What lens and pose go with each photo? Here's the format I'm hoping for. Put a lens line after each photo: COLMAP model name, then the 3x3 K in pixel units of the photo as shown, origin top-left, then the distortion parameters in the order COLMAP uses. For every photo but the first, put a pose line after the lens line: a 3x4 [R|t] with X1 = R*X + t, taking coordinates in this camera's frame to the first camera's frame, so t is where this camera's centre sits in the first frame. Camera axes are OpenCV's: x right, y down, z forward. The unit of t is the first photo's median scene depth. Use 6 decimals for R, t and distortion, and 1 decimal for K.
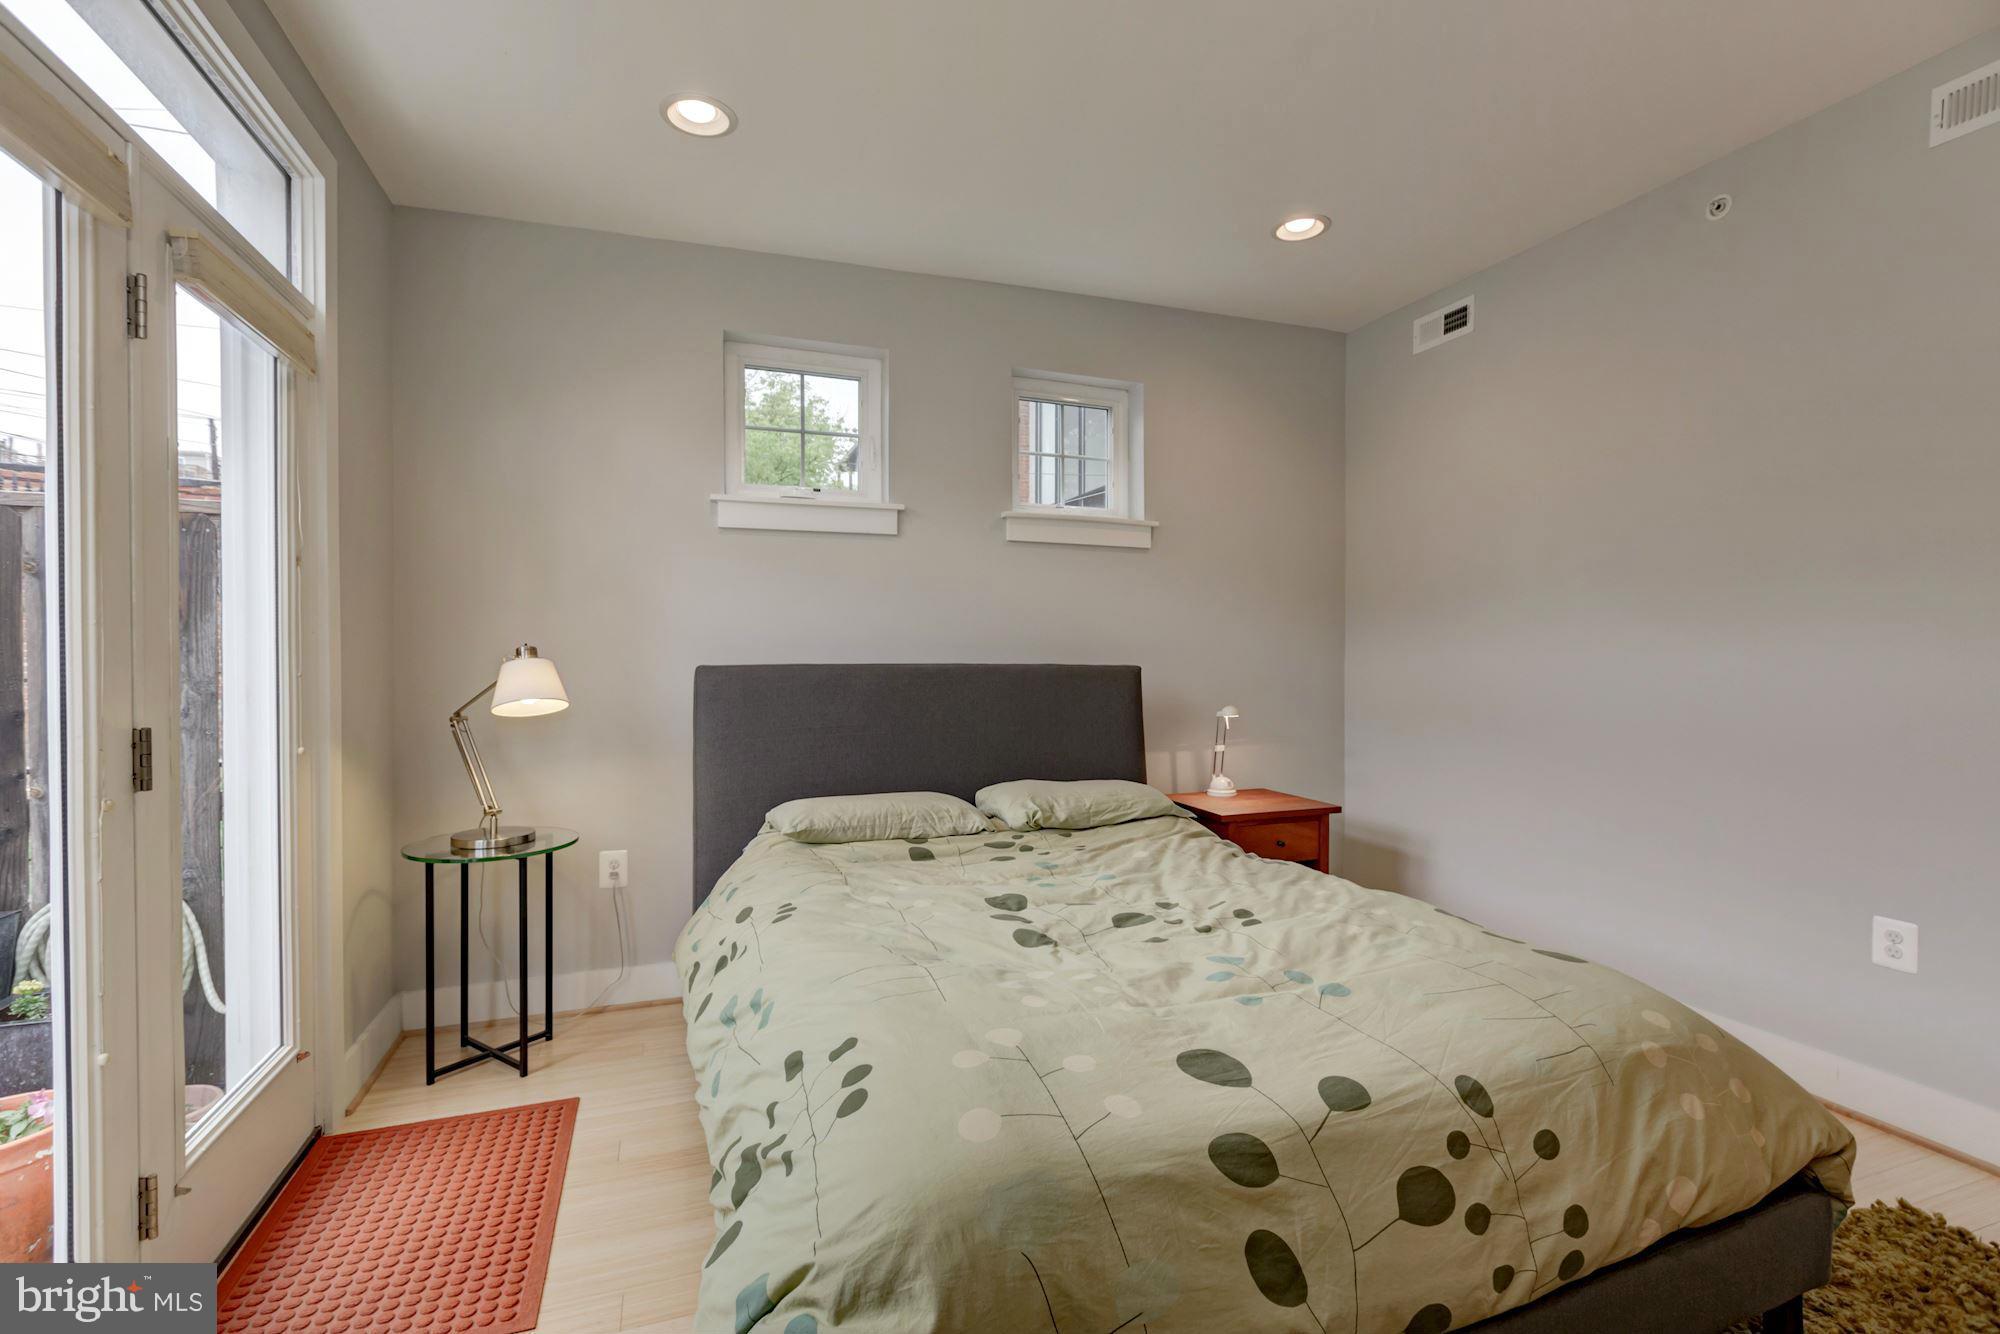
lens RADIAL K [[884.7, 0, 1001.4], [0, 884.7, 662.9], [0, 0, 1]] dist [-0.001139, 0.000085]
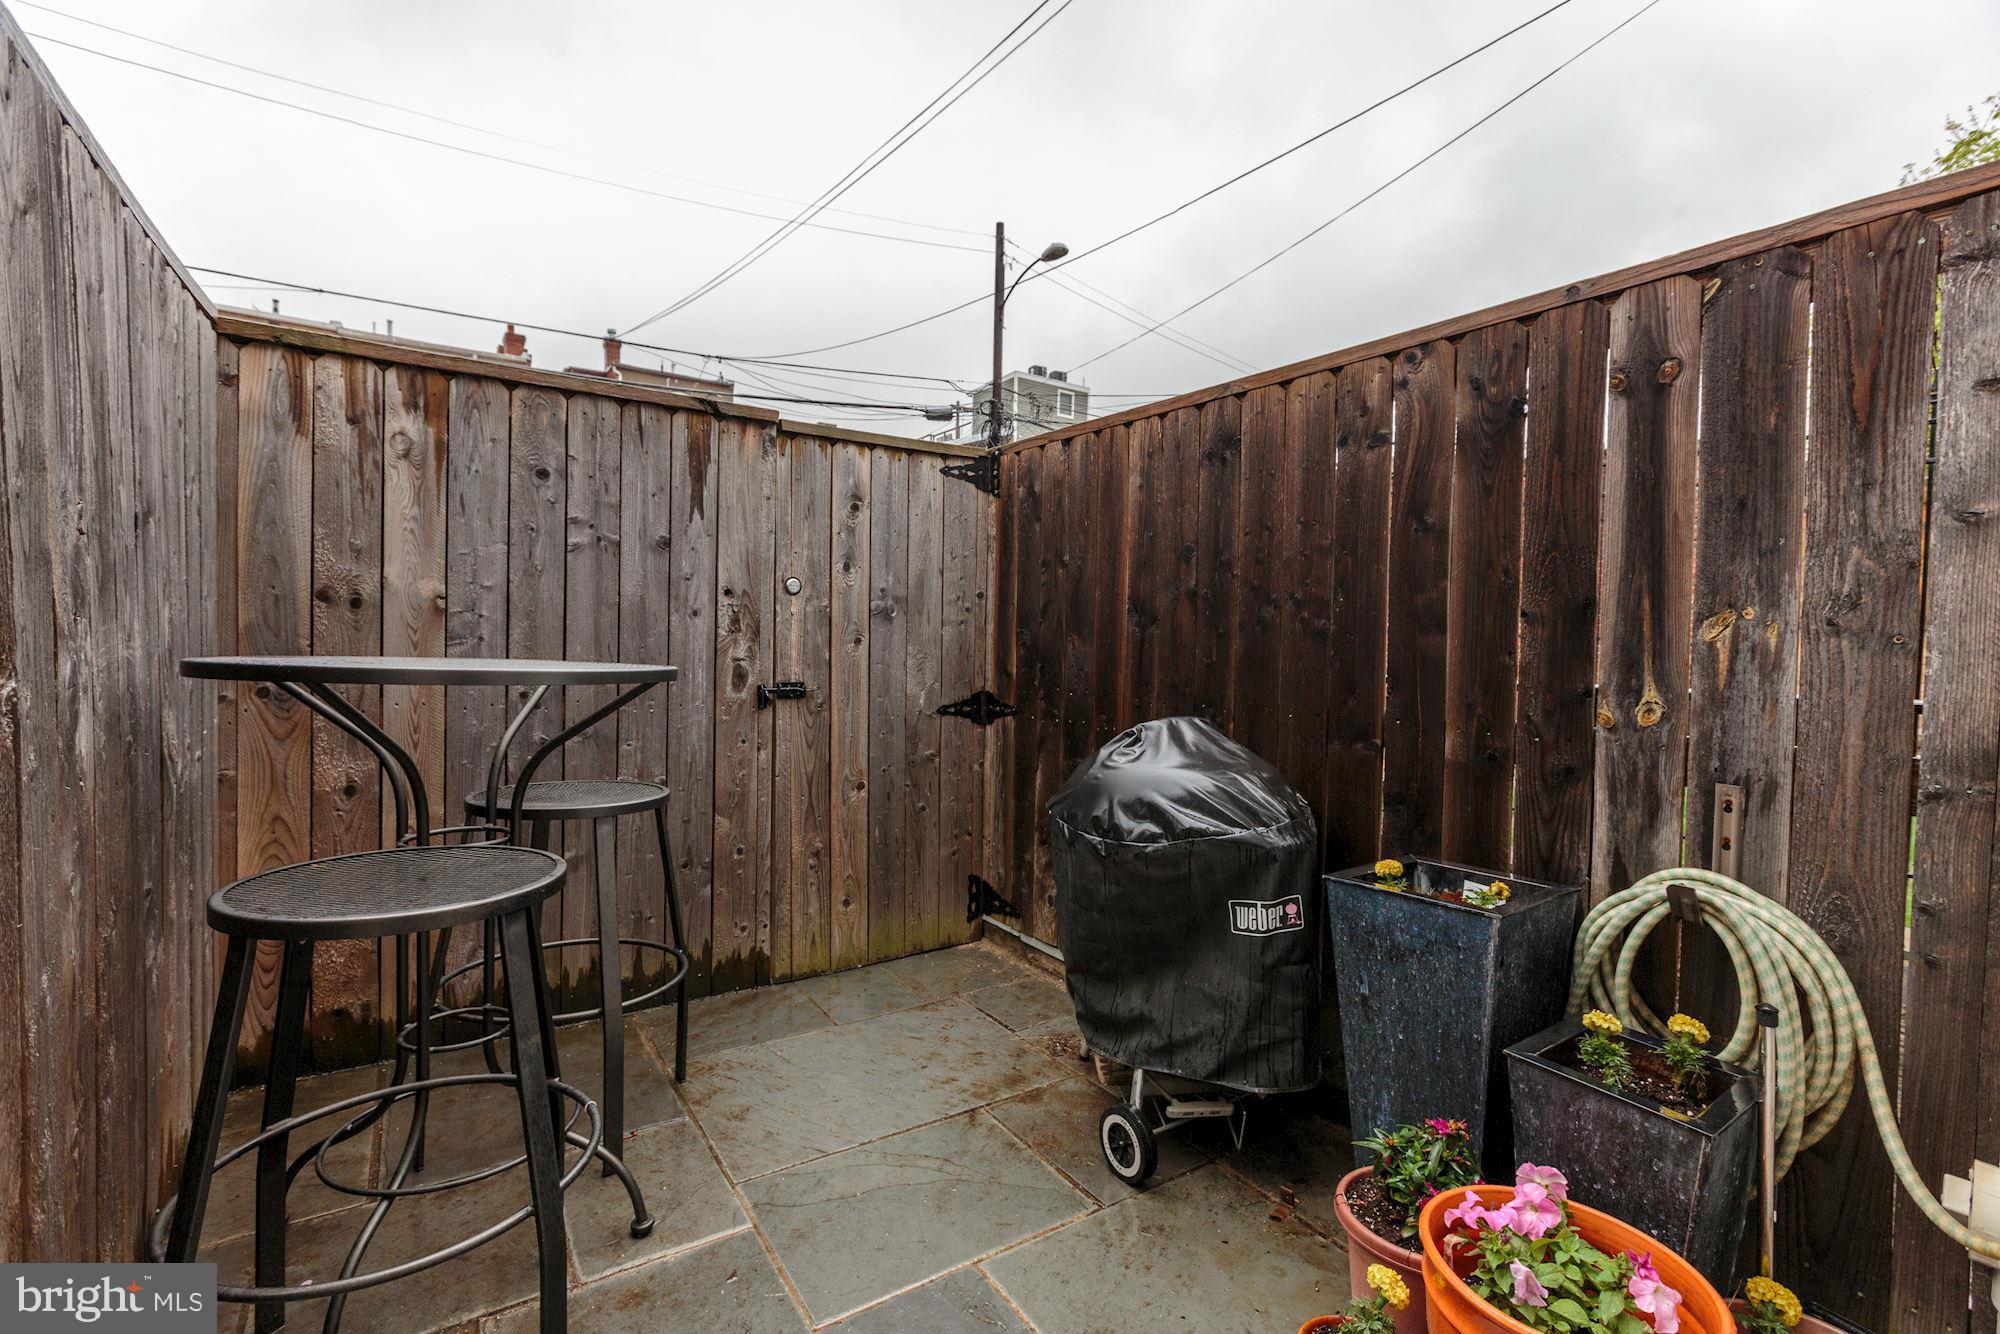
lens RADIAL K [[884.7, 0, 996.0], [0, 884.7, 674.4], [0, 0, 1]] dist [-0.001139, 0.000085]
pose [[0.227823, 0.042508, -0.972774, -0.519710], [-0.035141, 0.998755, 0.035413, 0.099266], [0.973068, 0.026116, 0.229033, 0.377061]]
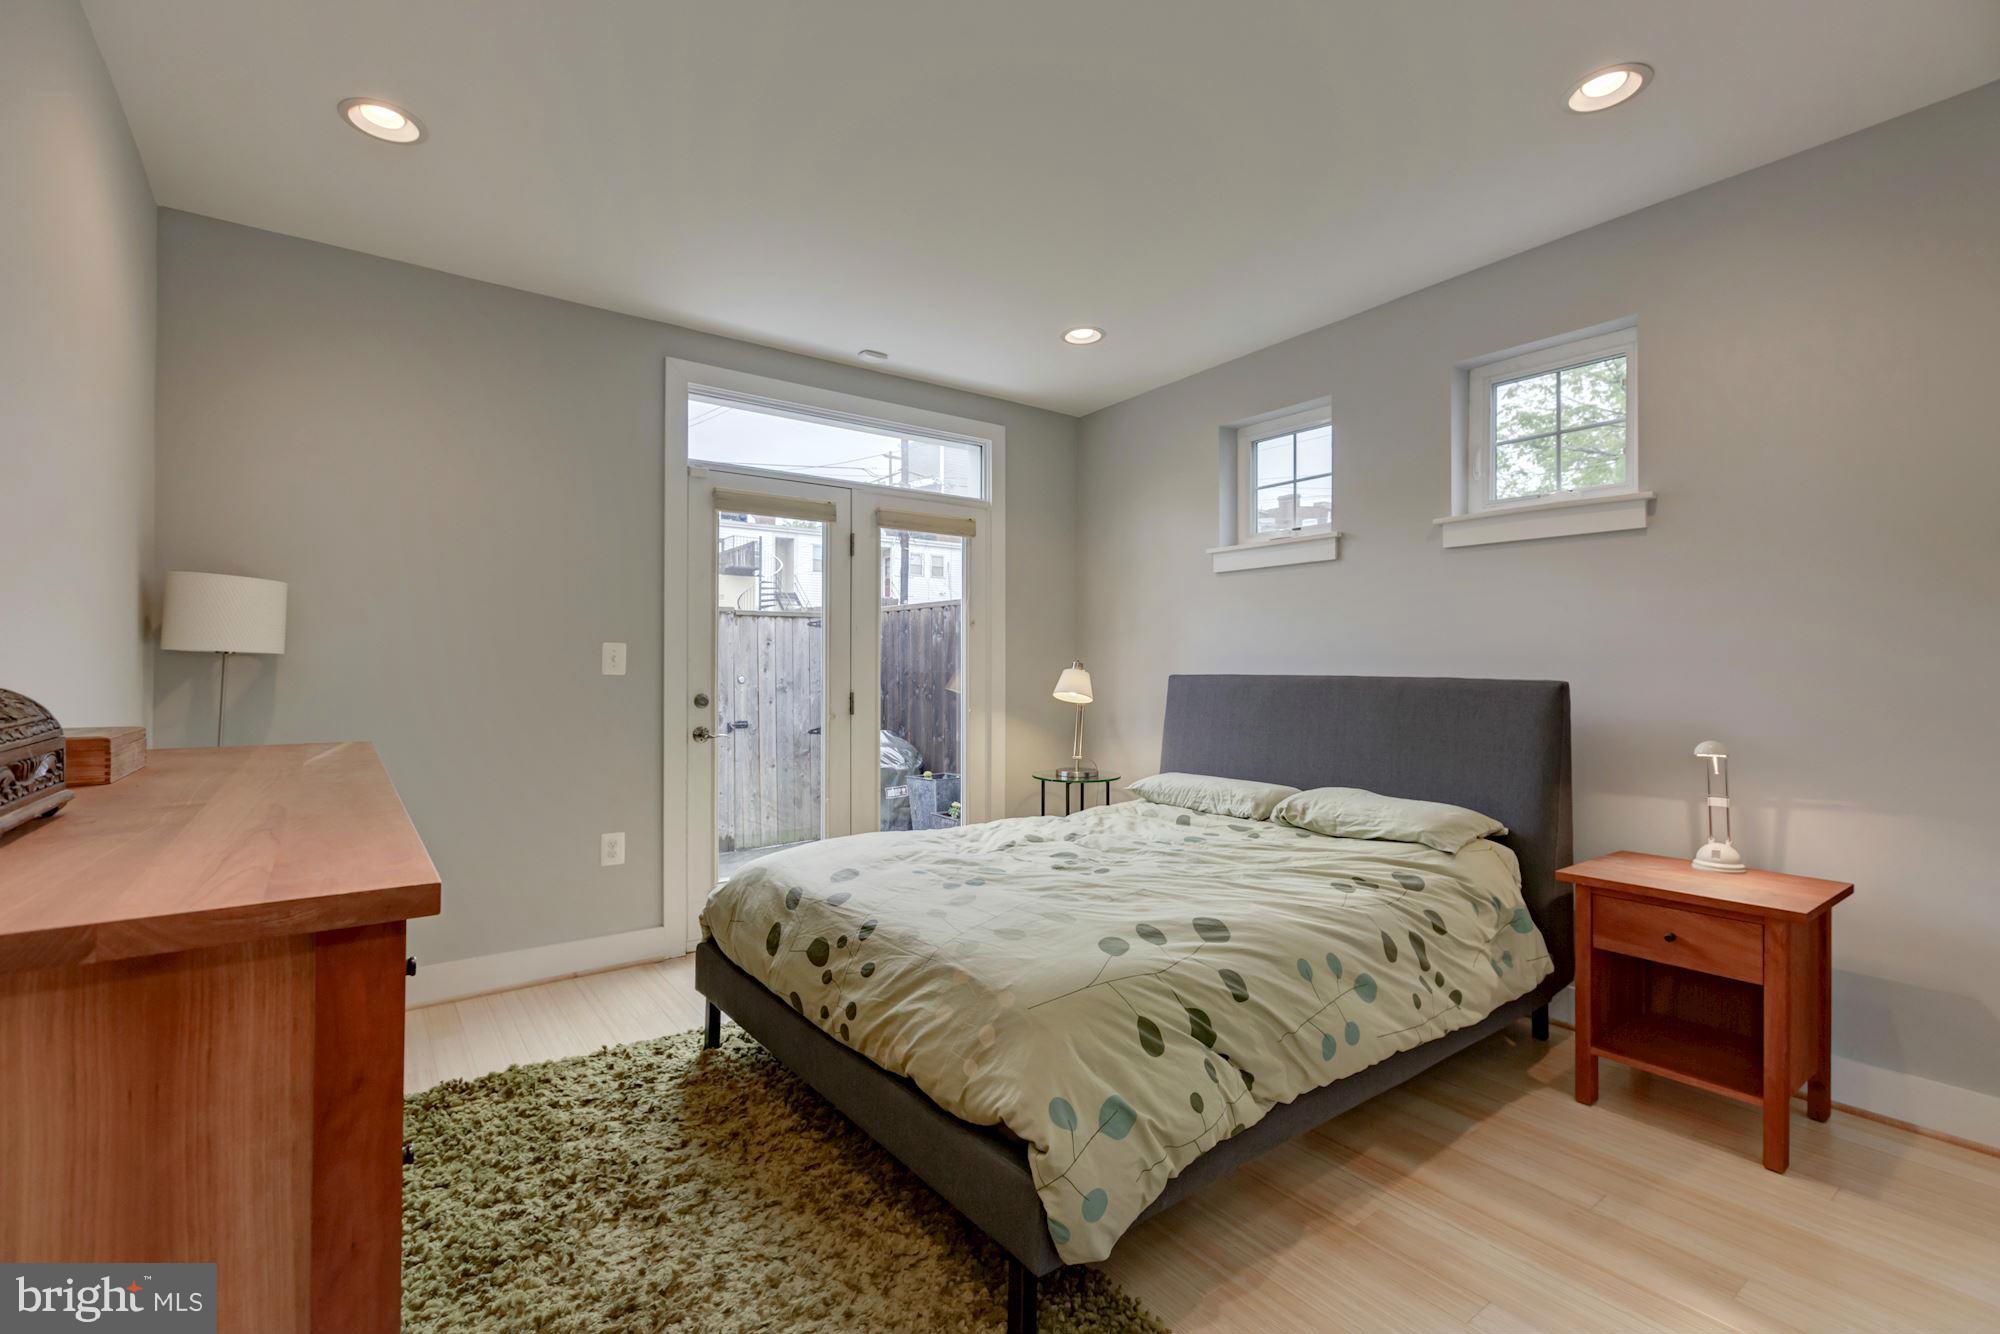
lens RADIAL K [[884.7, 0, 1002.9], [0, 884.7, 674.6], [0, 0, 1]] dist [-0.001139, 0.000085]
pose [[0.289033, 0.008073, -0.957285, 1.059185], [-0.011613, 0.999920, 0.004926, -0.001462], [0.957249, 0.009694, 0.289104, 0.364084]]
